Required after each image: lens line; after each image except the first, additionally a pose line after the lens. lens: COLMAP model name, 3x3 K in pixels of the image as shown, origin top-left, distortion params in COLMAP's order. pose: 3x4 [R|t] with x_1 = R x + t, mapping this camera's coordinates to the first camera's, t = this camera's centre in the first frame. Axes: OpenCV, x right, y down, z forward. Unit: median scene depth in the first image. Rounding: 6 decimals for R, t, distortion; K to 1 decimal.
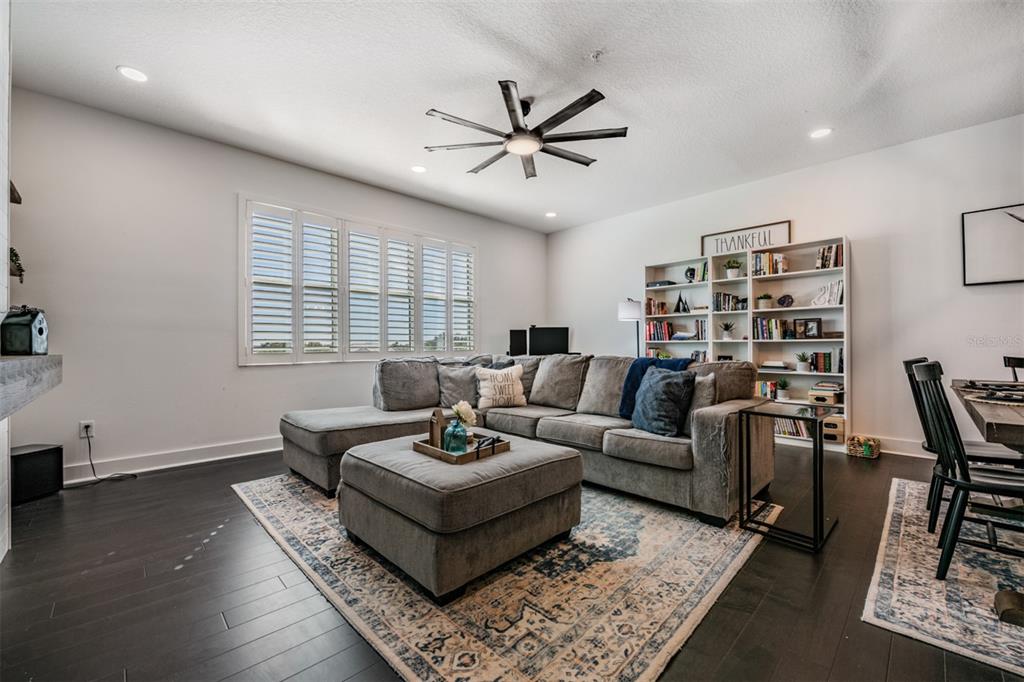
lens RADIAL K [[410.7, 0, 502.3], [0, 410.7, 342.3], [0, 0, 1]] dist [-0.012971, -0.000034]
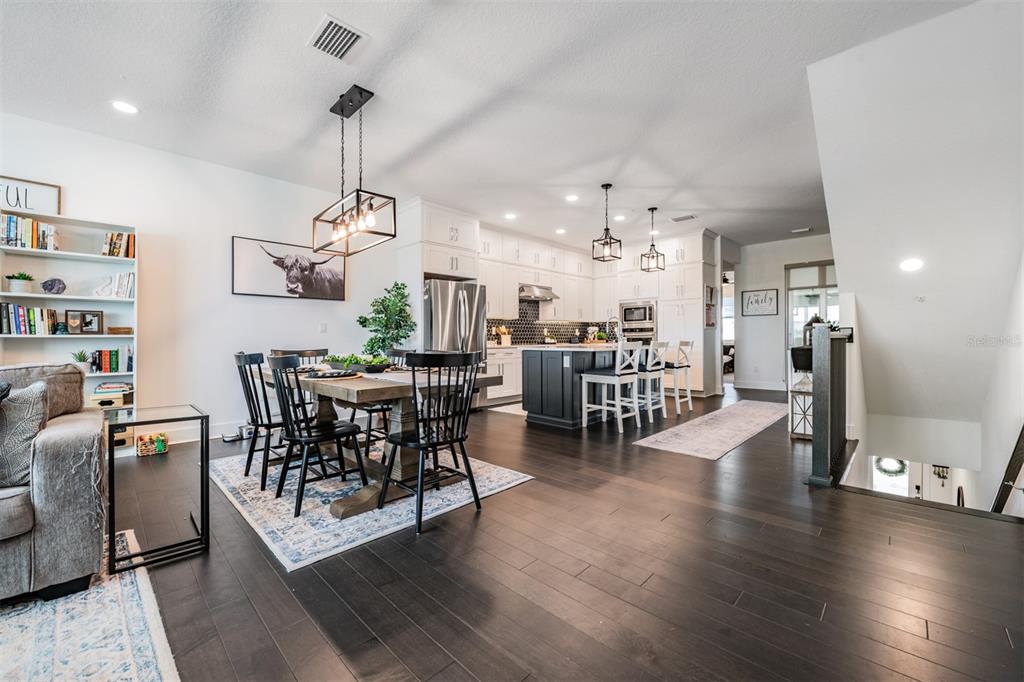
lens RADIAL K [[407.1, 0, 516.4], [0, 407.1, 339.2], [0, 0, 1]] dist [-0.011110, -0.000401]
pose [[-0.038391, 0.002721, 0.999259, -0.145701], [-0.003169, 0.999991, -0.002845, 0.001075], [-0.999258, -0.003276, -0.038382, 0.167457]]
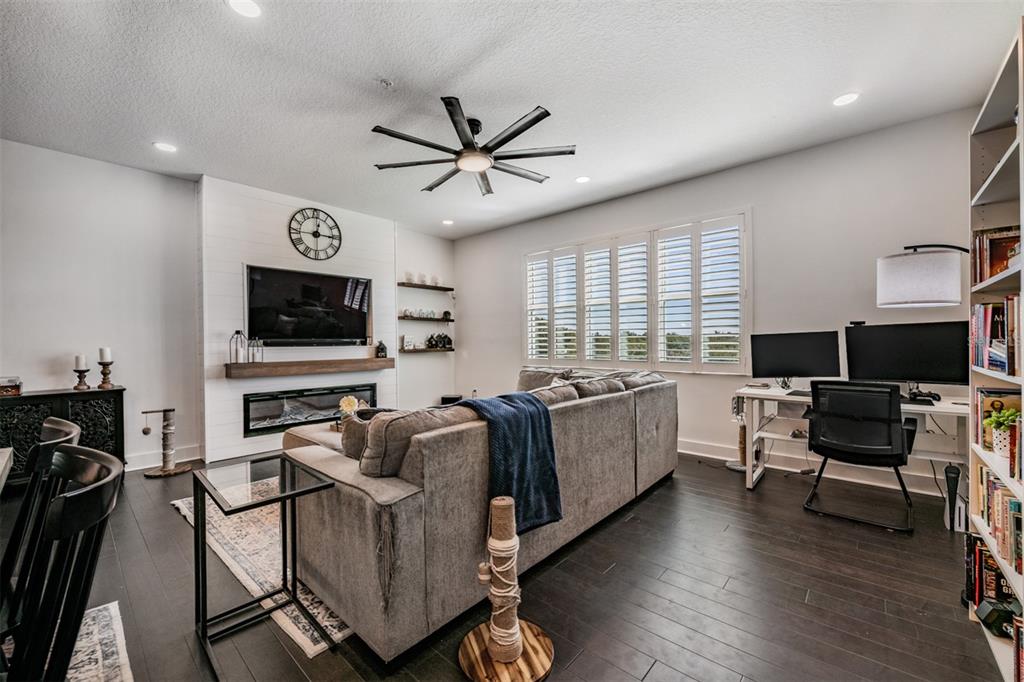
lens RADIAL K [[416.8, 0, 513.8], [0, 416.8, 339.6], [0, 0, 1]] dist [-0.012579, -0.000329]
pose [[0.068276, -0.003110, -0.997662, 0.988296], [0.012992, 0.999913, -0.002228, -0.041297], [0.997582, -0.012809, 0.068311, 0.949504]]
